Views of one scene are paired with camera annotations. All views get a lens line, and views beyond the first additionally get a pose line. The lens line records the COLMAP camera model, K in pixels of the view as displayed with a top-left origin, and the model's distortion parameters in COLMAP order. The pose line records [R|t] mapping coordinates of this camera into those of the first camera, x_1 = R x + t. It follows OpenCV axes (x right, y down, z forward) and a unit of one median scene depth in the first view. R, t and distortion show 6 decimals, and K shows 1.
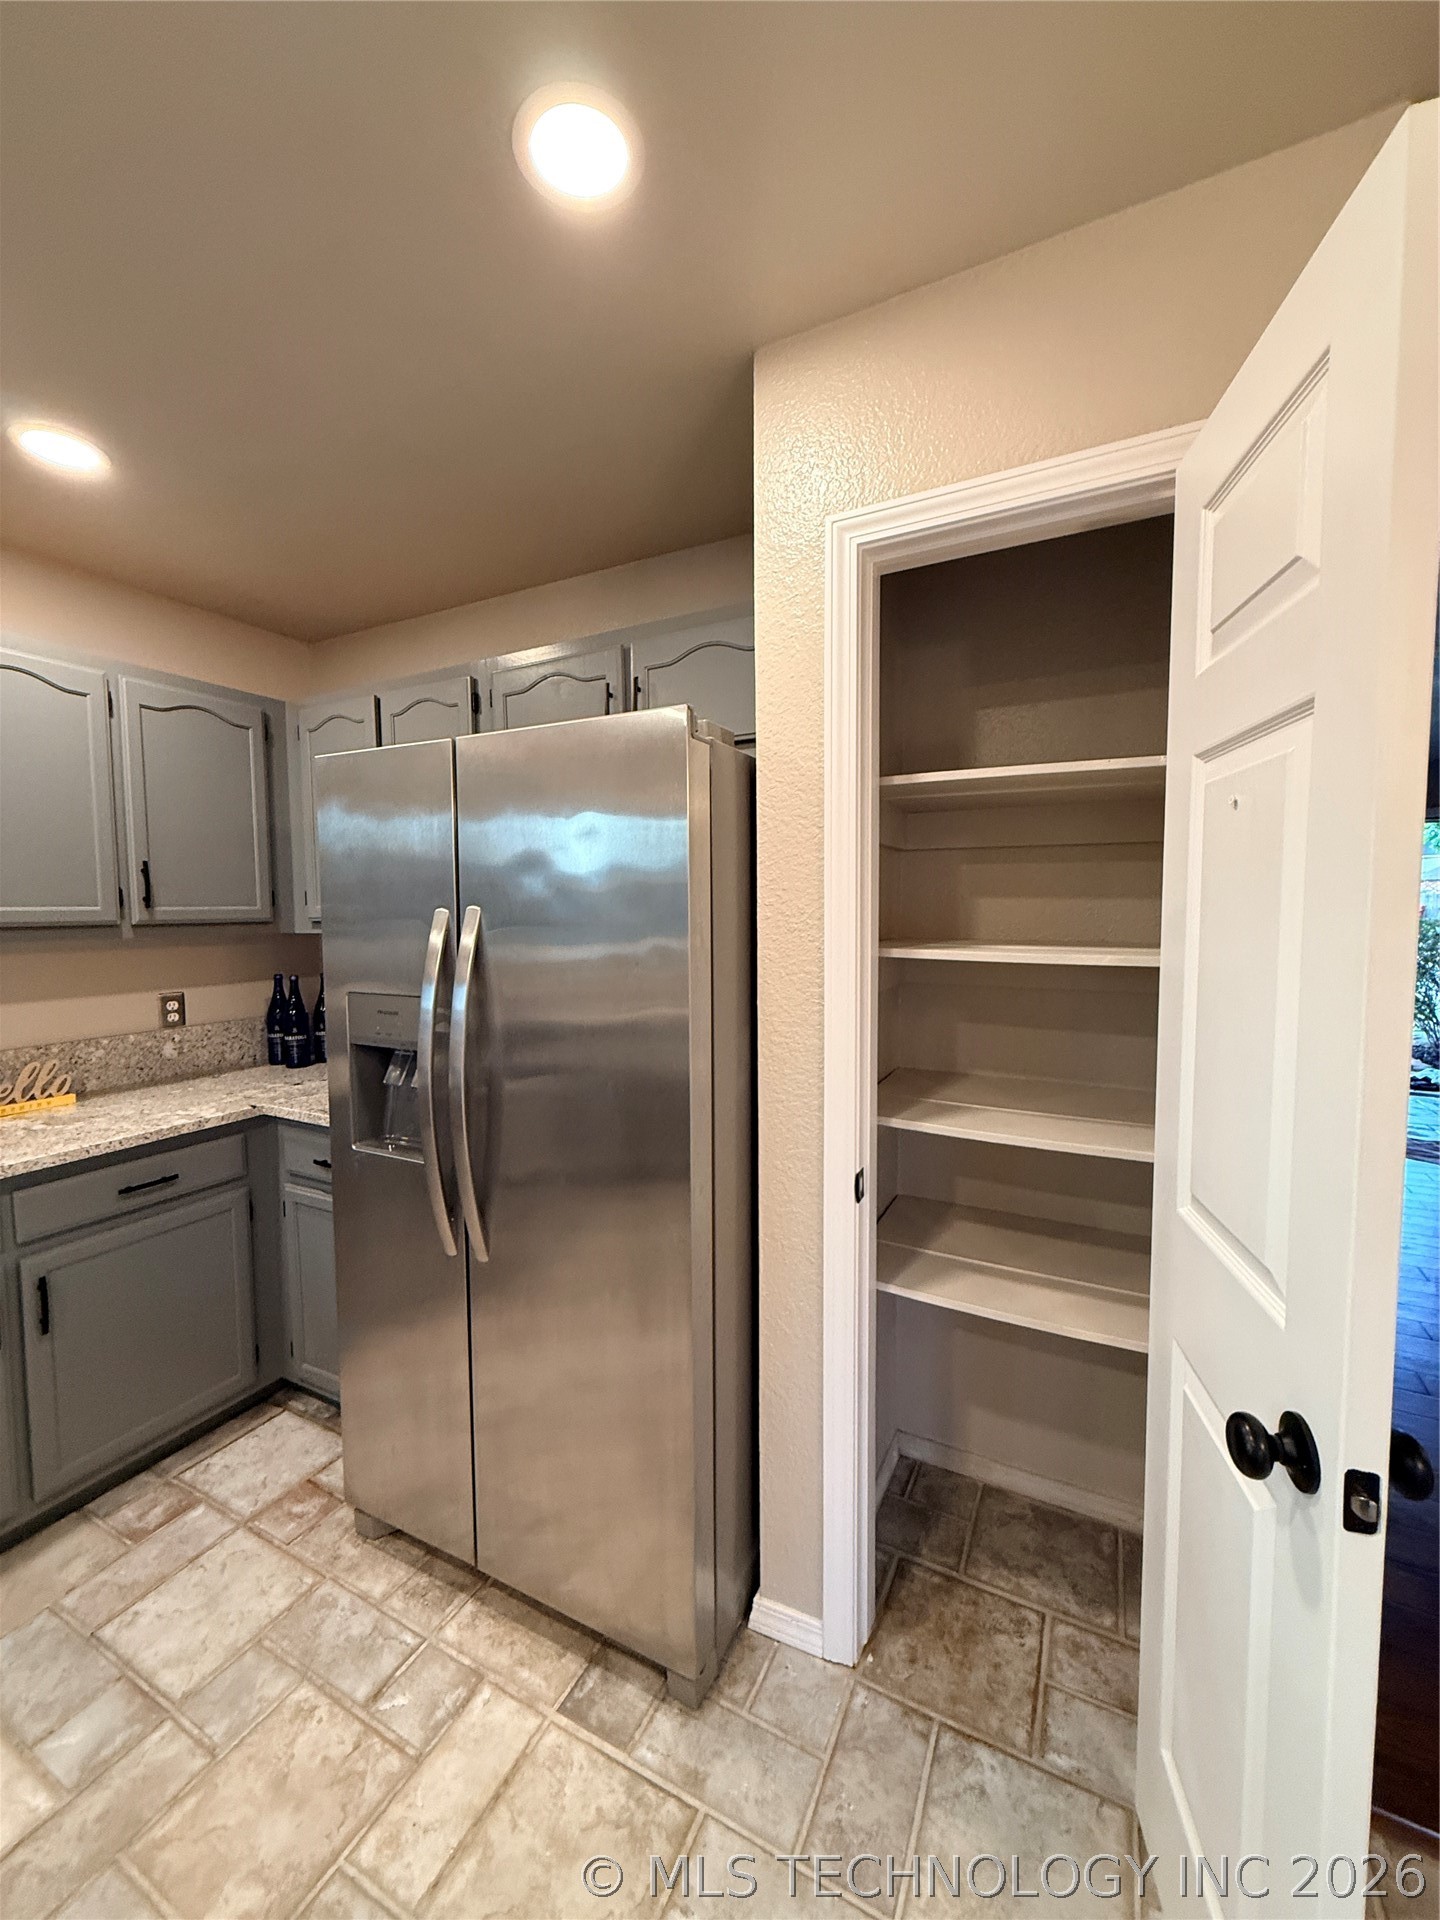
lens RADIAL K [[765.9, 0, 721.7], [0, 765.9, 954.1], [0, 0, 1]] dist [-0.002750, 0.000941]
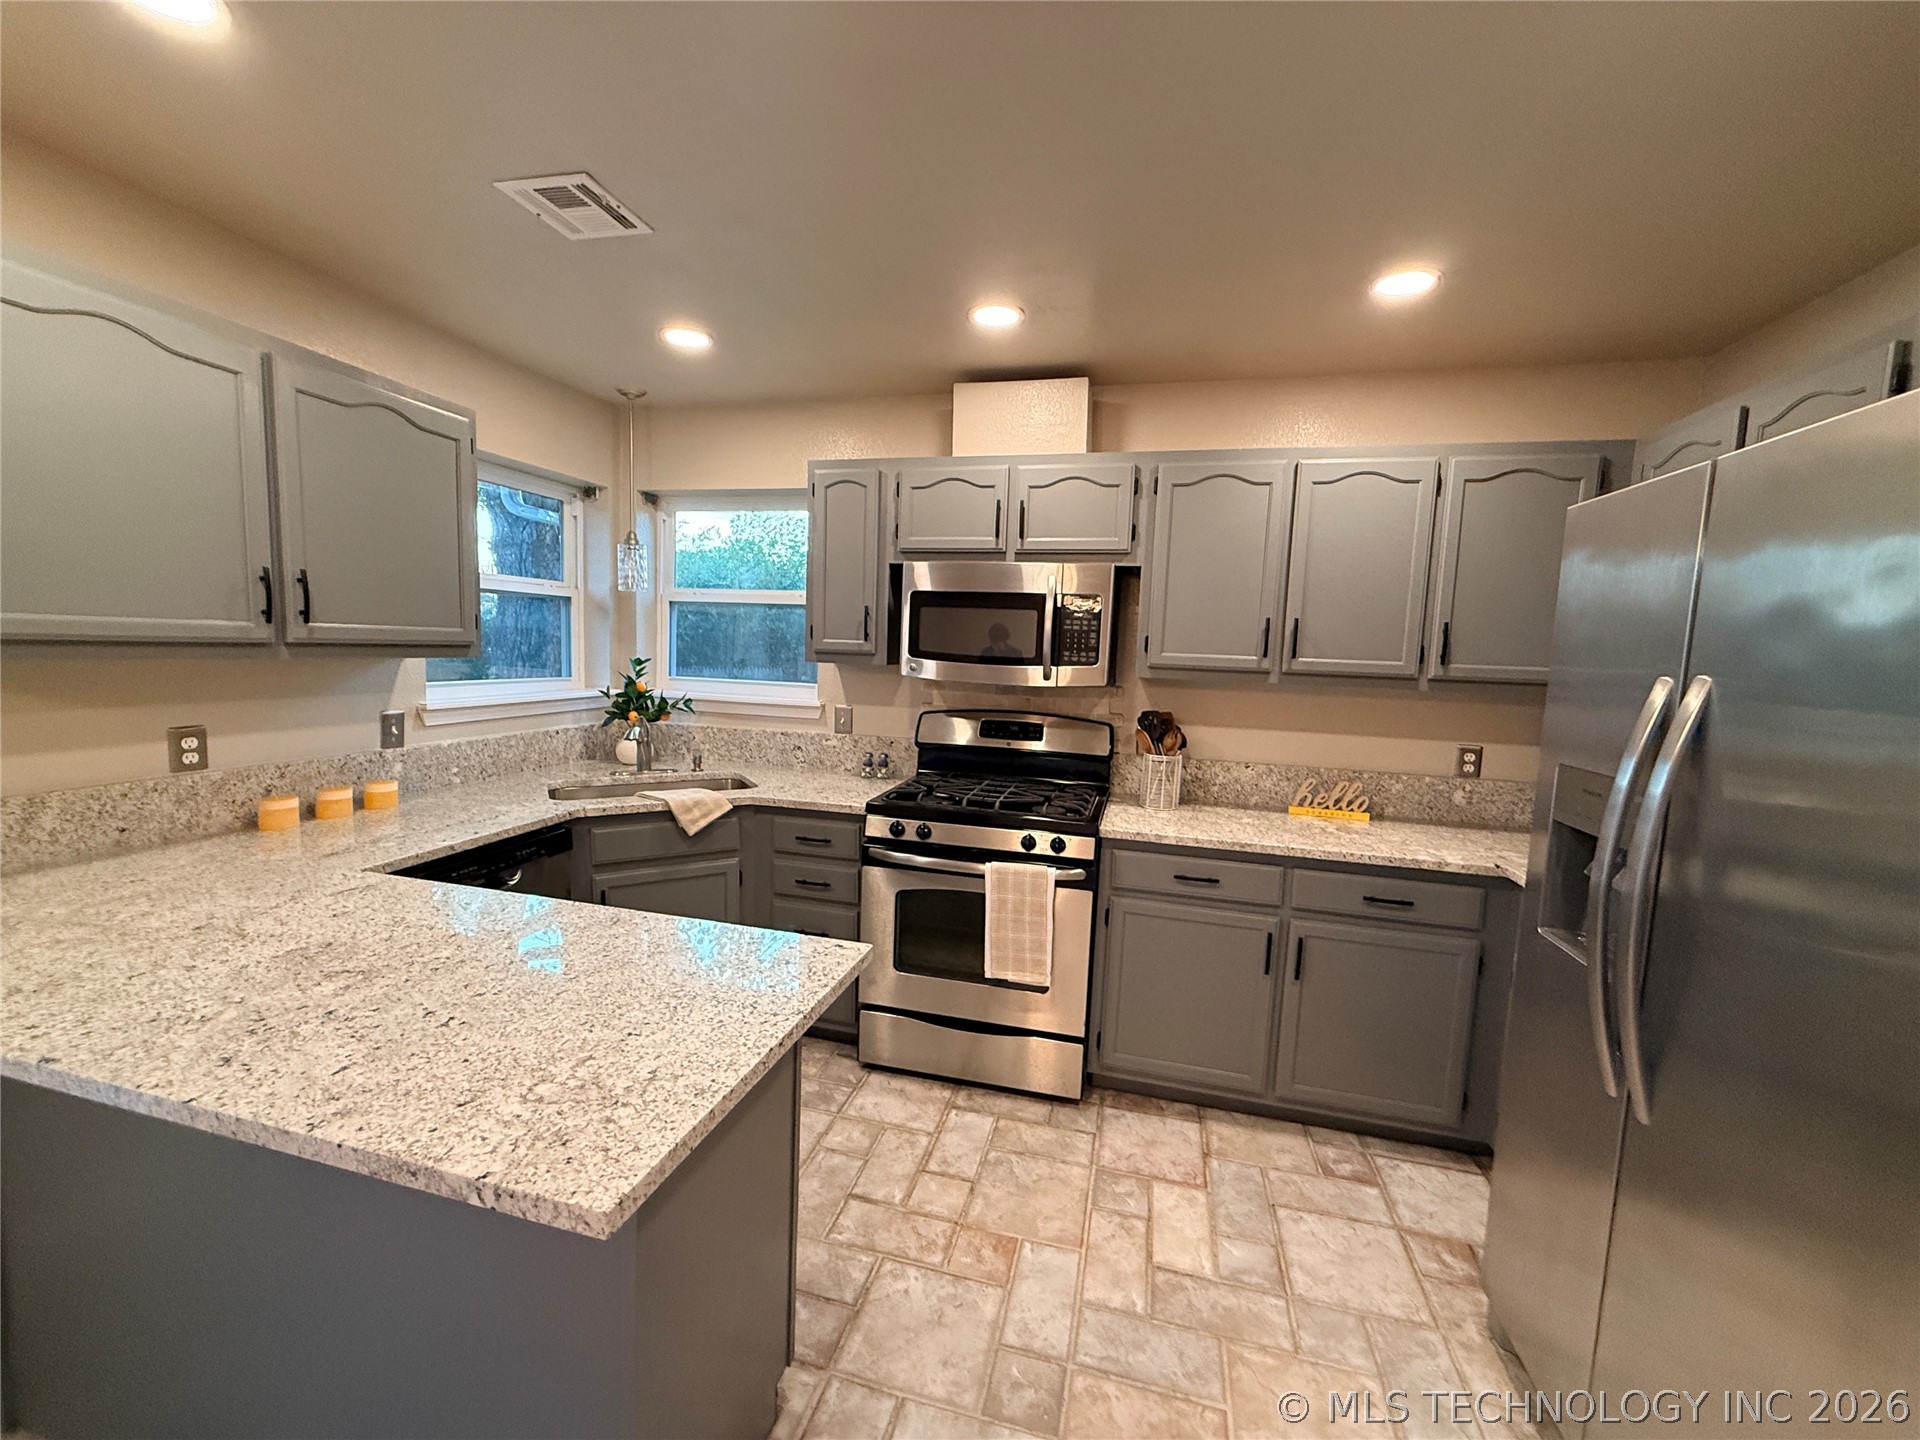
lens RADIAL K [[765.9, 0, 954.8], [0, 765.9, 722.5], [0, 0, 1]] dist [-0.002750, 0.000941]
pose [[0.219838, 0.111379, -0.969157, 0.198514], [-0.099736, 0.990821, 0.091246, -0.008399], [0.970425, 0.076600, 0.228928, 0.071815]]
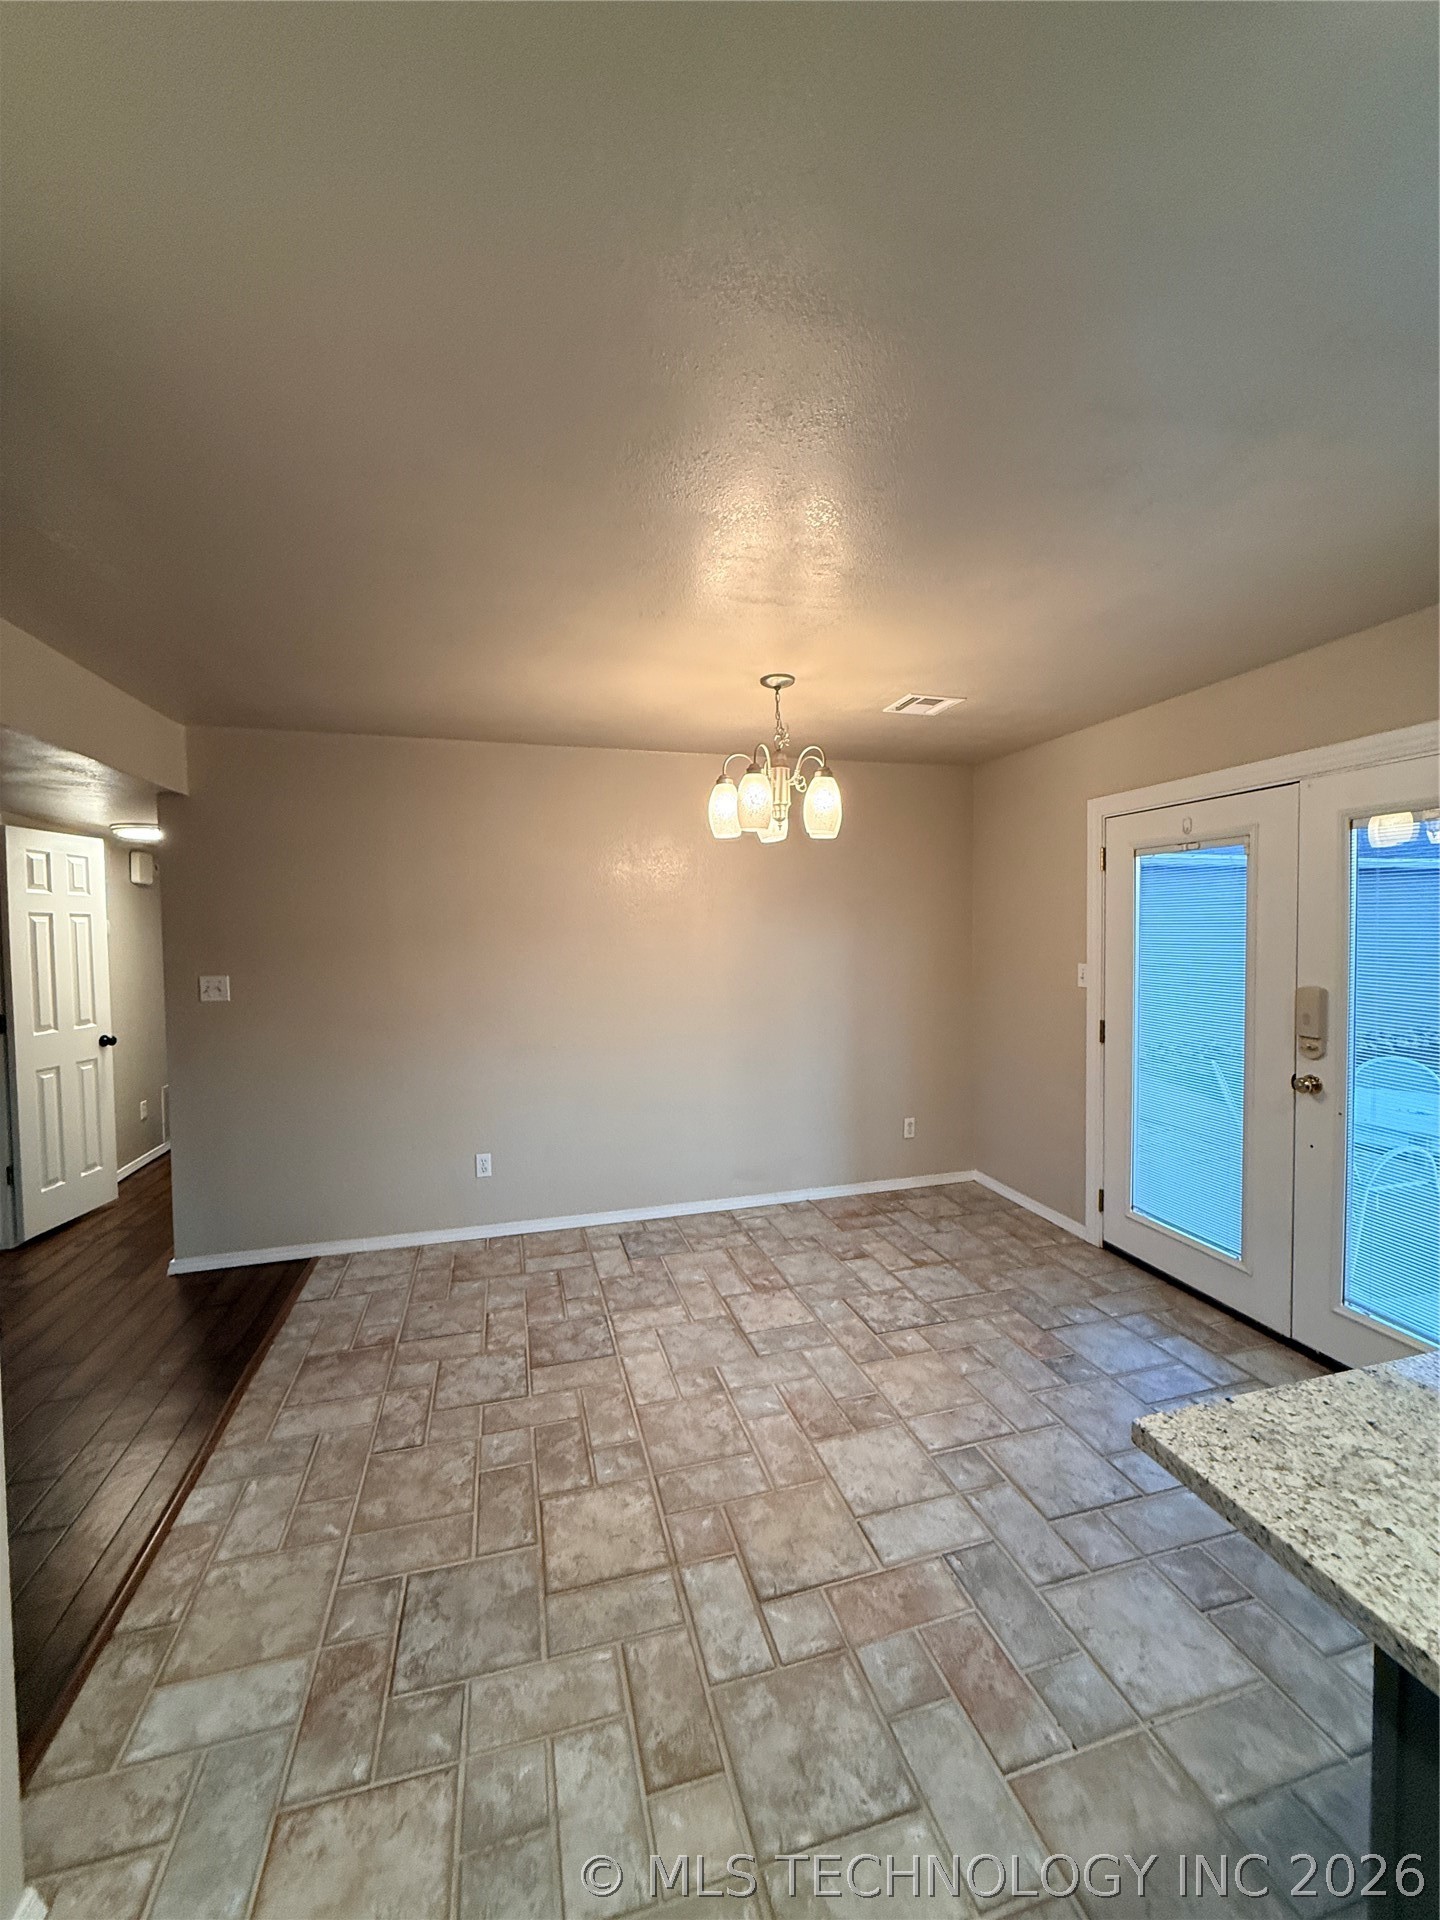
lens RADIAL K [[765.9, 0, 720.4], [0, 765.9, 953.7], [0, 0, 1]] dist [-0.002750, 0.000941]
pose [[-0.680104, -0.008836, 0.733062, -0.355821], [0.065826, 0.995152, 0.073066, -0.071714], [-0.730154, 0.097947, -0.676226, 0.510432]]
